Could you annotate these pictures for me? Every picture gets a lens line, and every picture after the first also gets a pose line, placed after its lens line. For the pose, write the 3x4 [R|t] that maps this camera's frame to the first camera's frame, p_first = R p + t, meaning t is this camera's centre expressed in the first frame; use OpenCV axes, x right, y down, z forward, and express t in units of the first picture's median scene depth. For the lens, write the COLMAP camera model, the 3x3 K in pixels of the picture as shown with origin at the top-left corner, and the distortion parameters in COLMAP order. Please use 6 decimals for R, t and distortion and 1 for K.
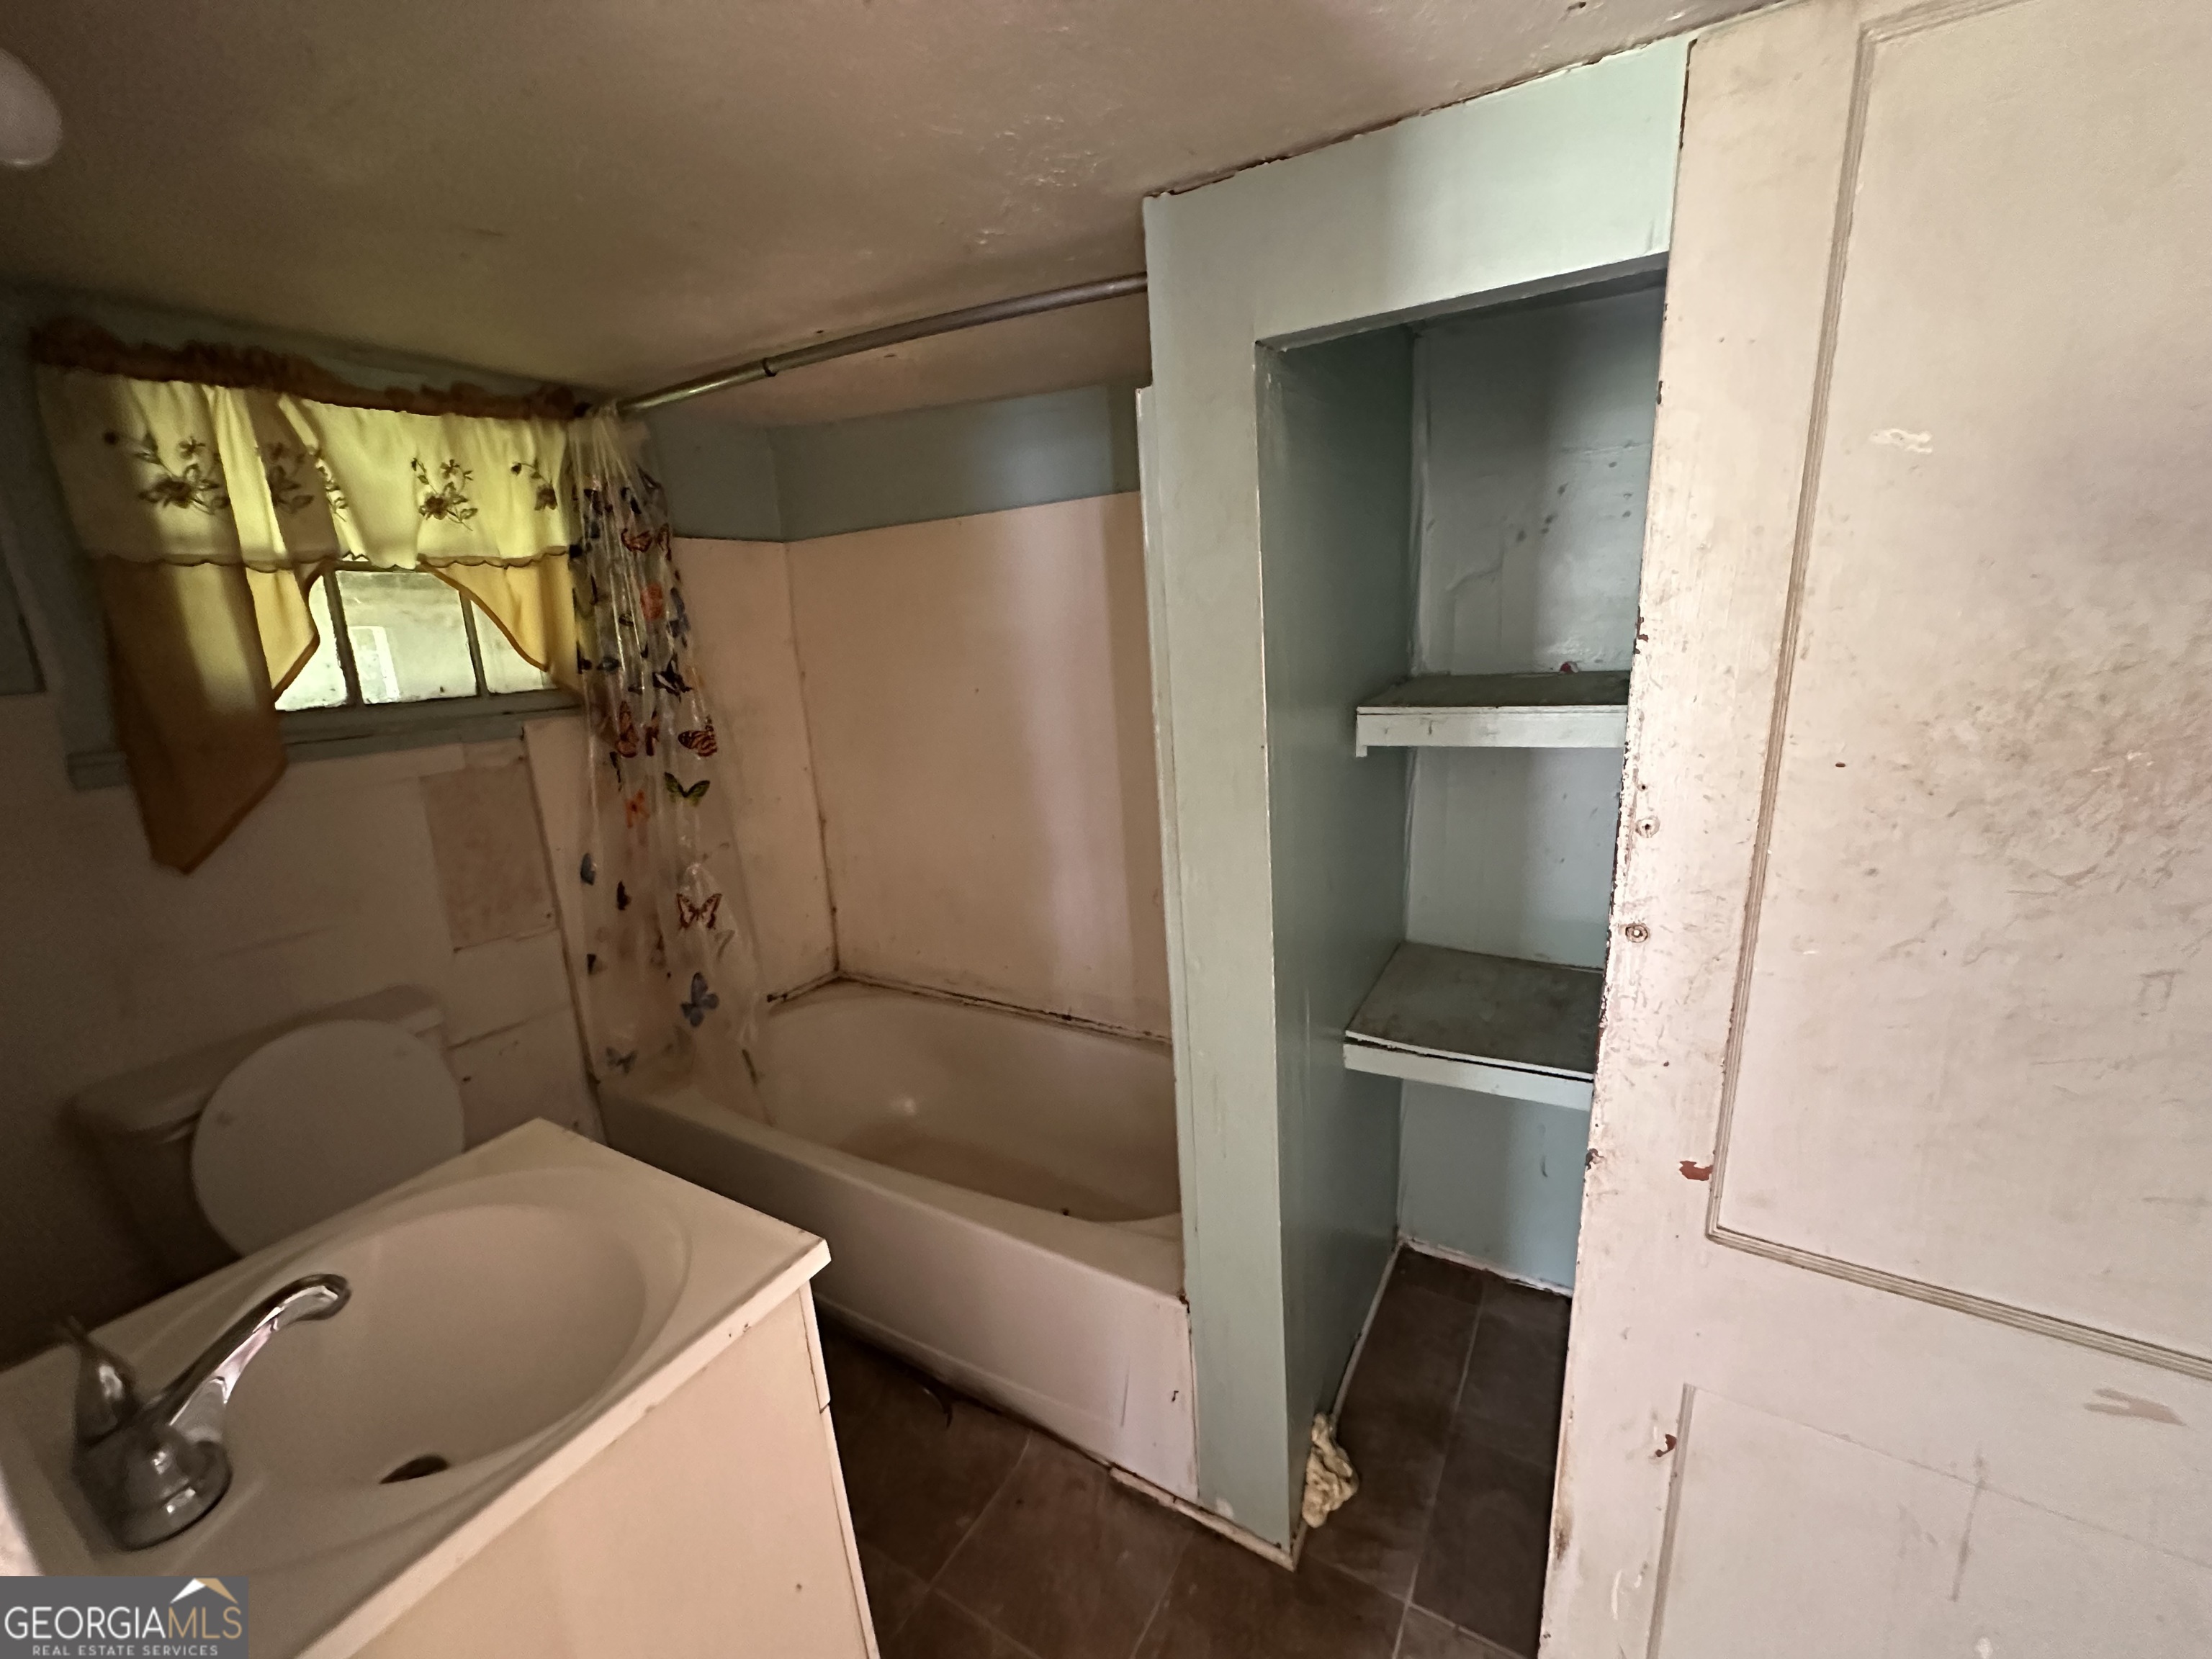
lens RADIAL K [[889.5, 0, 1106.0], [0, 889.5, 829.5], [0, 0, 1]] dist [-0.000551, -0.000299]
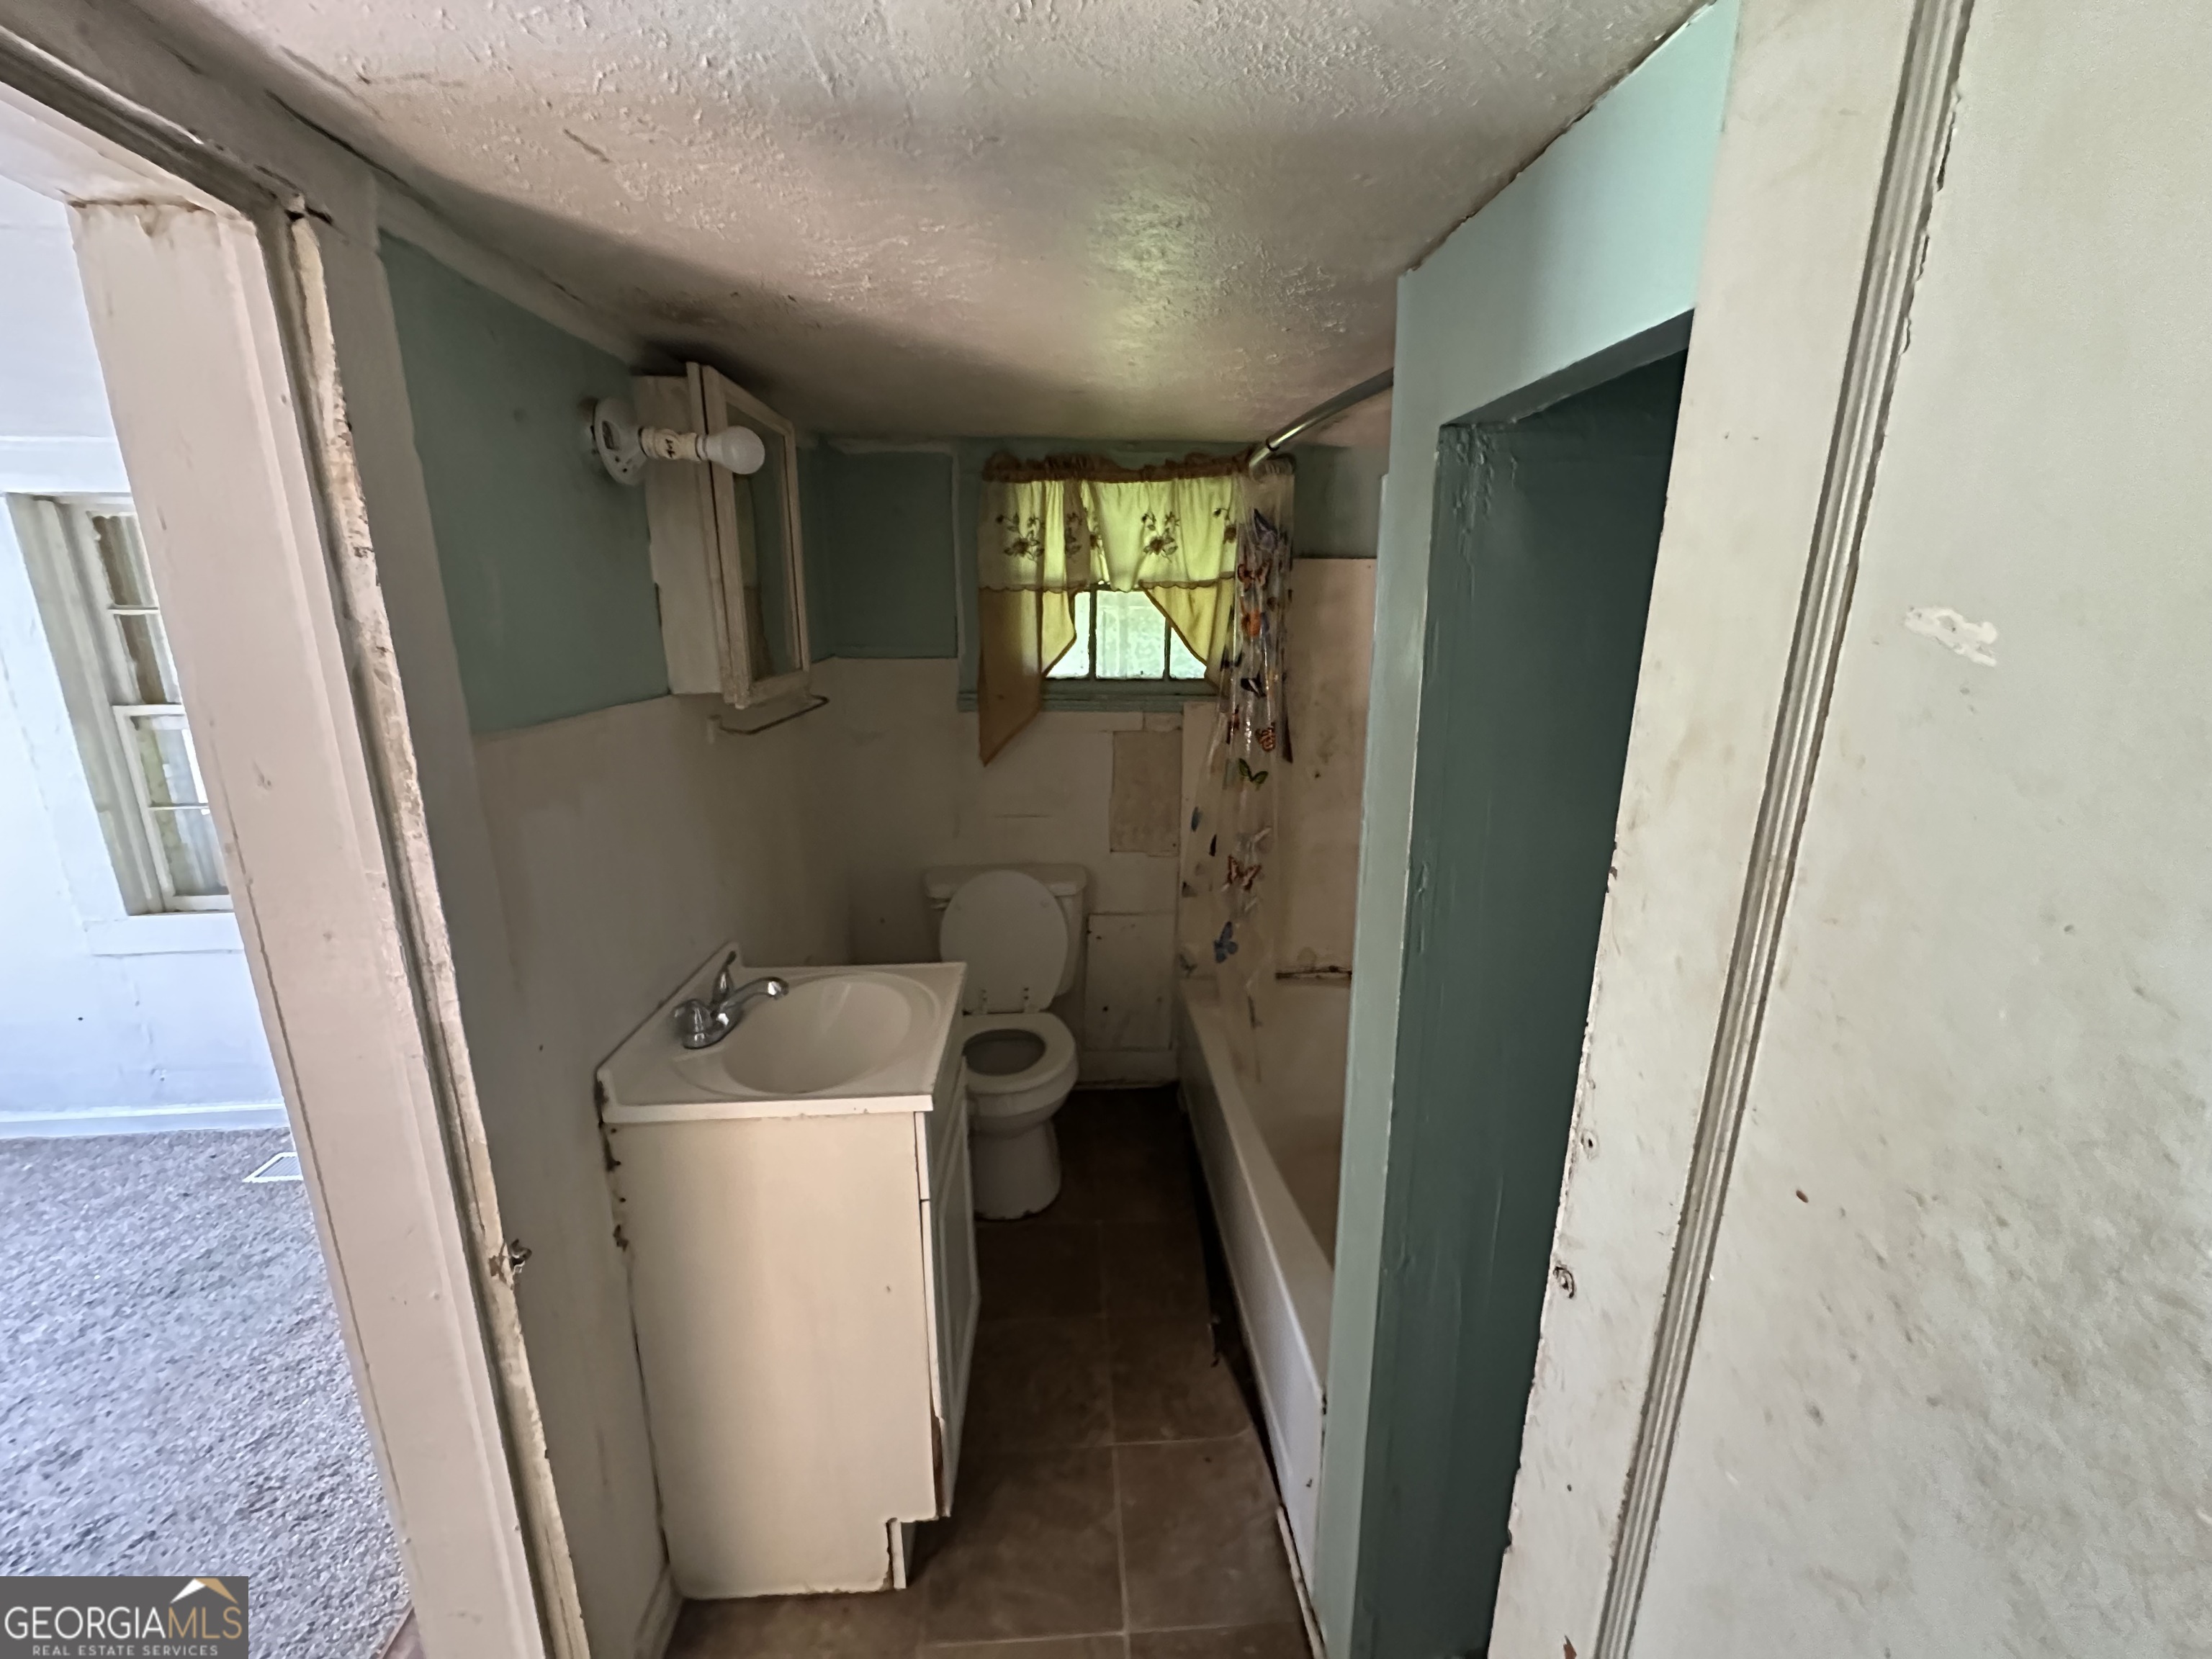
lens RADIAL K [[887.8, 0, 1112.1], [0, 887.8, 827.0], [0, 0, 1]] dist [-0.000018, -0.000180]
pose [[0.559802, 0.249185, -0.790271, 0.491748], [-0.218058, 0.964398, 0.149625, -0.143284], [0.799420, 0.088565, 0.594208, 0.161058]]
